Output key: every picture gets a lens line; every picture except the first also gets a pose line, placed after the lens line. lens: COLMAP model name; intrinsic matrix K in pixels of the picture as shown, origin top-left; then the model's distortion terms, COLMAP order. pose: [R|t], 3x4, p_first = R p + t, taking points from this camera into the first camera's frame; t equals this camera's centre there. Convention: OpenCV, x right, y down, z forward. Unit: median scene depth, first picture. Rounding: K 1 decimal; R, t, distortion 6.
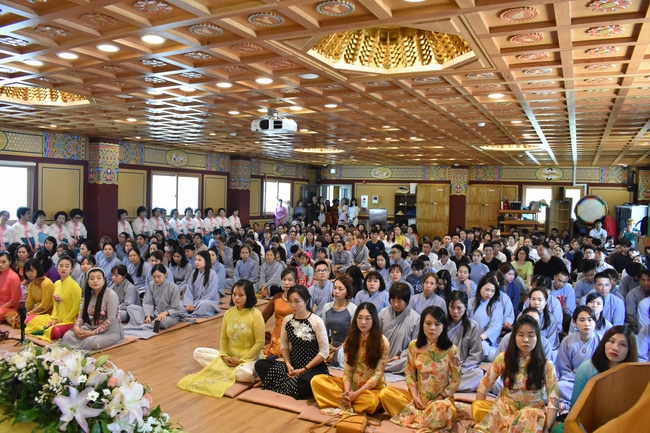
lens RADIAL K [[500.6, 0, 323.3], [0, 500.6, 251.2], [0, 0, 1]] dist [-0.115889, 0.007513]
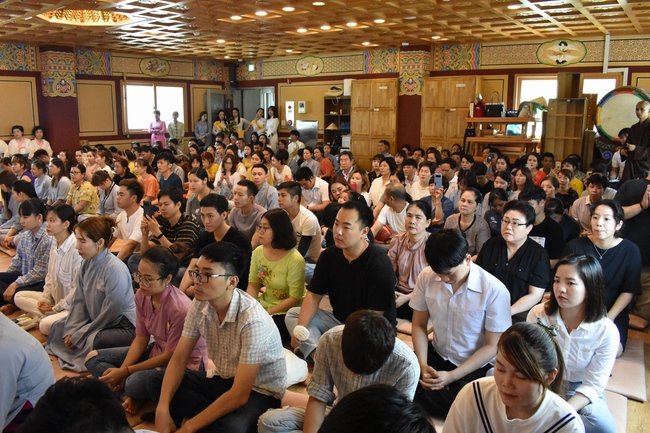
lens RADIAL K [[512.9, 0, 325.0], [0, 512.9, 216.5], [0, 0, 1]] dist [-0.087155, 0.000849]
pose [[0.984323, 0.014665, -0.175764, 0.279963], [0.002349, 0.995359, 0.096203, -0.024378], [0.176359, -0.095108, 0.979720, 0.344791]]
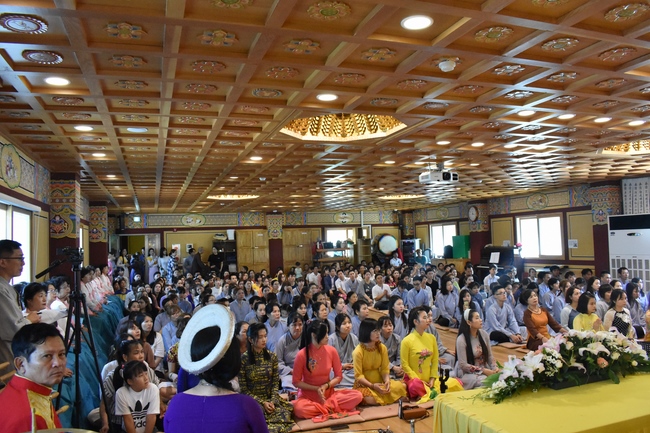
lens RADIAL K [[512.9, 0, 325.0], [0, 512.9, 216.5], [0, 0, 1]] dist [-0.087155, 0.000849]
pose [[0.691591, -0.005372, 0.722269, -0.459647], [0.124213, 0.985959, -0.111604, -0.022985], [-0.711528, 0.166900, 0.682548, 0.148856]]
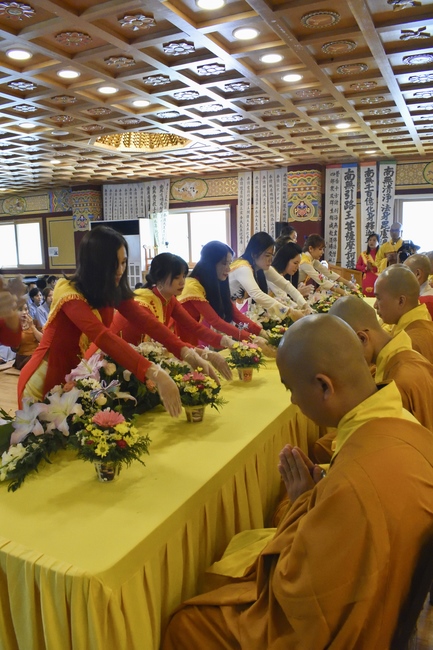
lens RADIAL K [[512.9, 0, 216.5], [0, 512.9, 325.0], [0, 0, 1]] dist [-0.087155, 0.000849]
pose [[-0.021901, -0.175862, 0.984171, -0.391087], [0.134385, 0.974956, 0.177206, -0.015368], [-0.990687, 0.136139, 0.002281, 0.188790]]
